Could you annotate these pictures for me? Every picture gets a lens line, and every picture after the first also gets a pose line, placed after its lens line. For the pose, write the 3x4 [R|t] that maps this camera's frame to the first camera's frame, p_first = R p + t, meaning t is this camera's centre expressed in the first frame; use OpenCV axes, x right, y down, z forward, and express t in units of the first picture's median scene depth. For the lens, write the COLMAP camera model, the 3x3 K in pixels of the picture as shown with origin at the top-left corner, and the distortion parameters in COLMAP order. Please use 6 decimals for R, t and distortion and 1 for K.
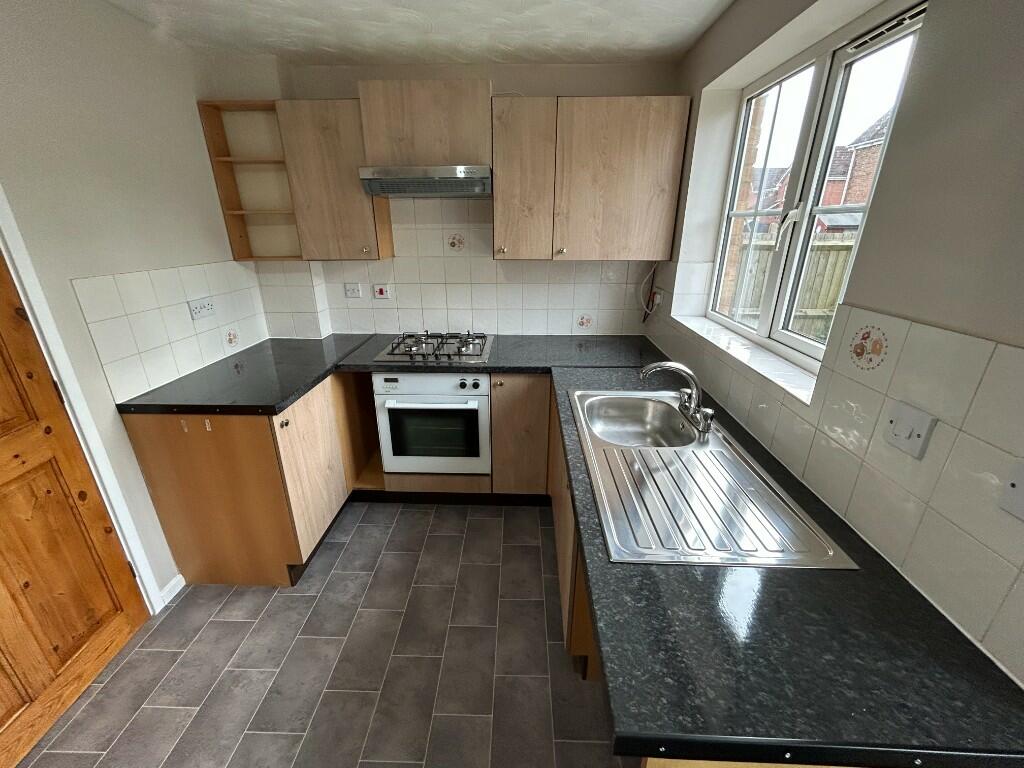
lens RADIAL K [[414.2, 0, 510.5], [0, 414.2, 380.5], [0, 0, 1]] dist [-0.002466, 0.000515]
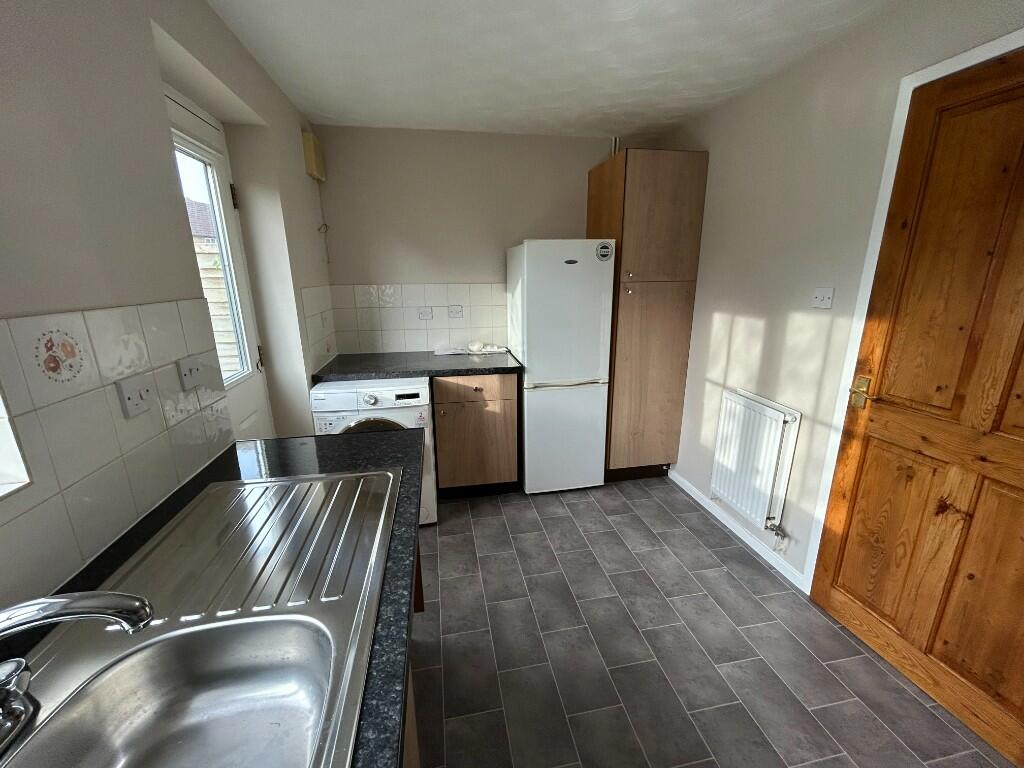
lens RADIAL K [[414.2, 0, 510.5], [0, 414.2, 380.5], [0, 0, 1]] dist [-0.002466, 0.000515]
pose [[-0.976892, 0.065436, -0.203469, 0.127423], [-0.062769, 0.822168, 0.565774, -0.525193], [0.204308, 0.565472, -0.799062, 1.731307]]
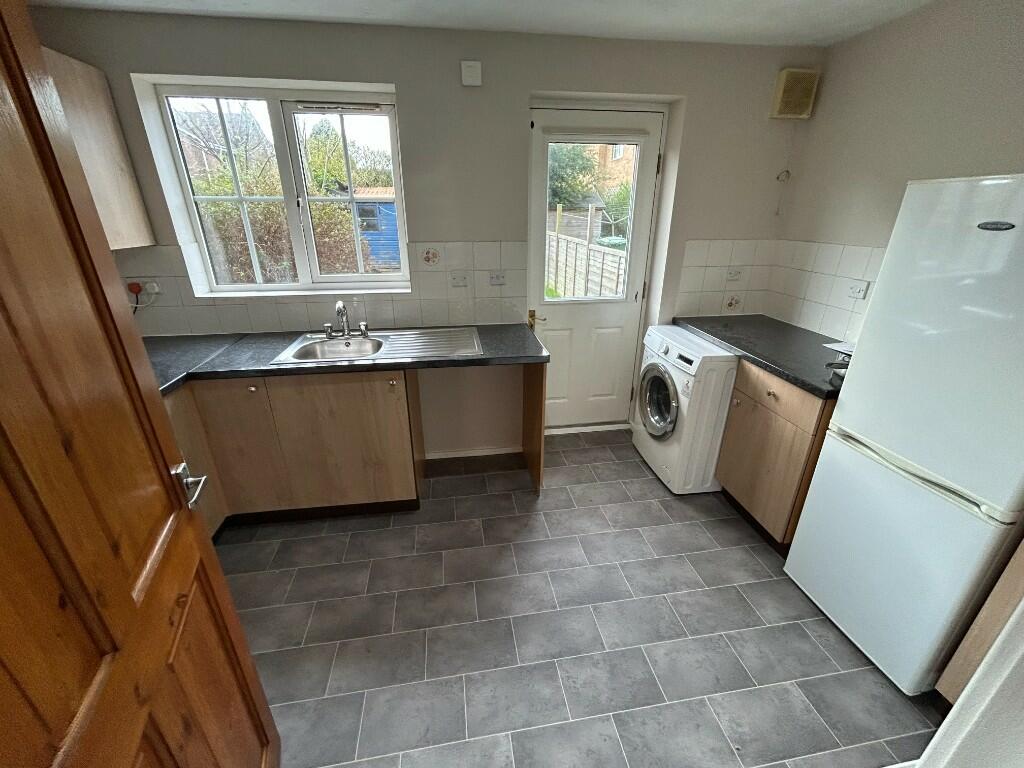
lens RADIAL K [[414.2, 0, 510.5], [0, 414.2, 380.5], [0, 0, 1]] dist [-0.002466, 0.000515]
pose [[-0.185880, -0.369999, 0.910247, -1.680879], [0.343033, 0.843665, 0.412985, -0.294245], [-0.920748, 0.389011, -0.029899, 0.841438]]
